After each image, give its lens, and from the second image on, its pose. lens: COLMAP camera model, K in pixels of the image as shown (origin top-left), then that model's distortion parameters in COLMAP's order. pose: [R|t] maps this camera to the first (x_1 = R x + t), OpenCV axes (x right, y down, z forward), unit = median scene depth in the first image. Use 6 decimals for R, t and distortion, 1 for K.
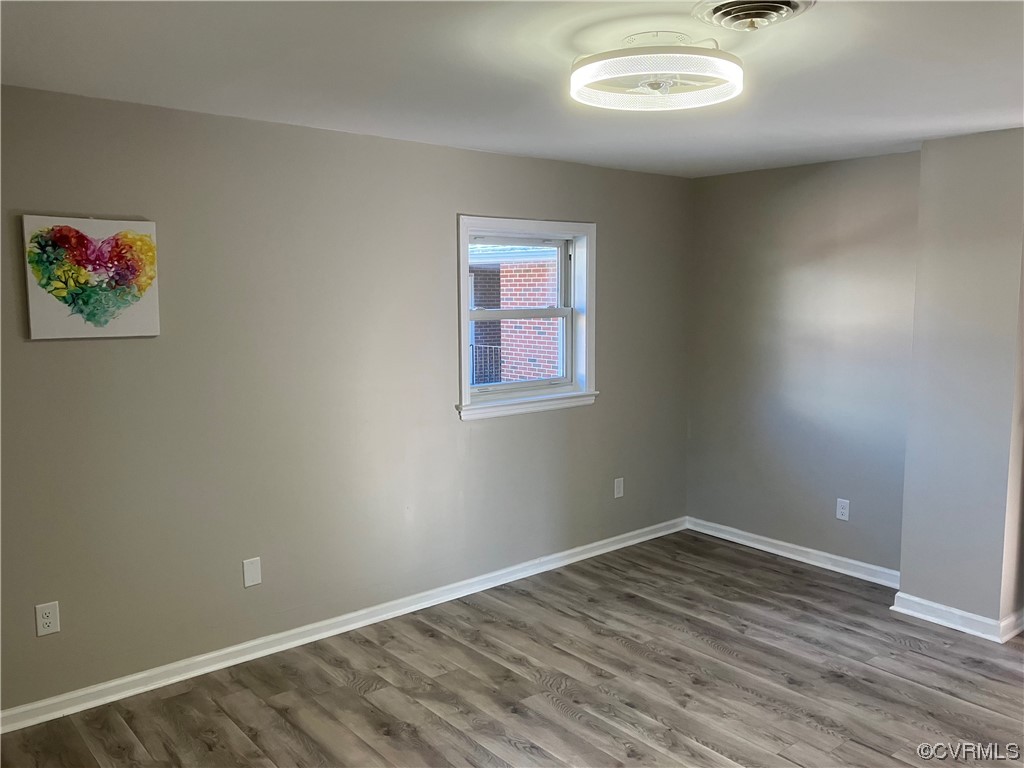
lens RADIAL K [[843.5, 0, 517.3], [0, 843.5, 368.3], [0, 0, 1]] dist [0.020124, -0.012899]
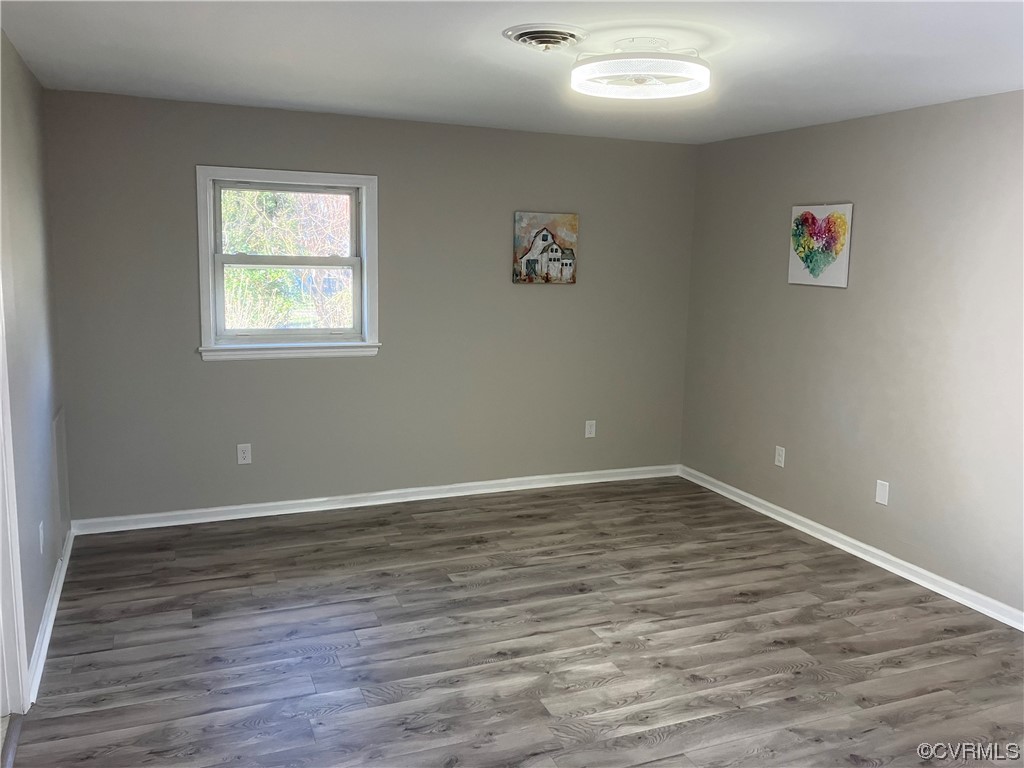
lens RADIAL K [[843.5, 0, 517.3], [0, 843.5, 368.3], [0, 0, 1]] dist [0.020124, -0.012899]
pose [[-0.302311, 0.128378, -0.944525, 1.091479], [-0.115861, 0.978593, 0.170092, -0.085457], [0.946142, 0.160855, -0.280966, 0.944590]]
